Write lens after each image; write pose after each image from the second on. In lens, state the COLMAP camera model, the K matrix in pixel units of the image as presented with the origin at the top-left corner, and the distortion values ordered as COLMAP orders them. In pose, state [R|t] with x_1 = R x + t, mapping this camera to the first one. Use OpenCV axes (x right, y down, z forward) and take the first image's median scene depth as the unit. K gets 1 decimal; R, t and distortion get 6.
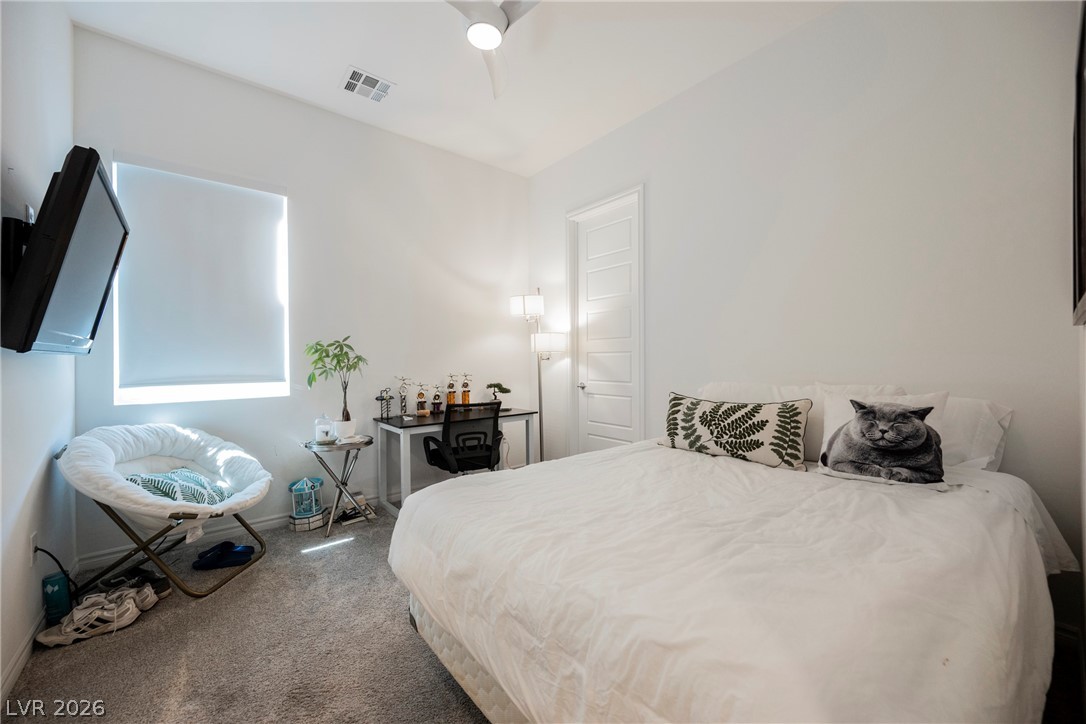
lens RADIAL K [[426.5, 0, 543.3], [0, 426.5, 361.9], [0, 0, 1]] dist [-0.003871, 0.001290]
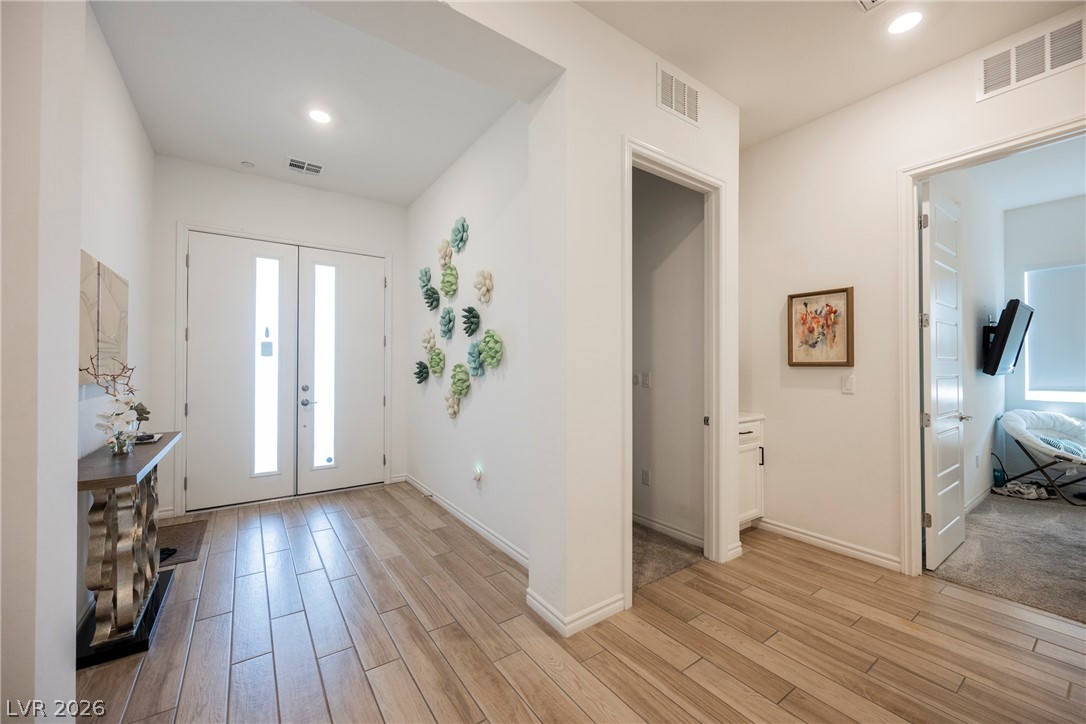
lens RADIAL K [[426.5, 0, 545.5], [0, 426.5, 364.7], [0, 0, 1]] dist [-0.003871, 0.001290]
pose [[-0.064052, -0.001572, -0.997945, 1.176695], [-0.004209, 0.999990, -0.001305, -0.049649], [0.997938, 0.004117, -0.064058, -1.170785]]
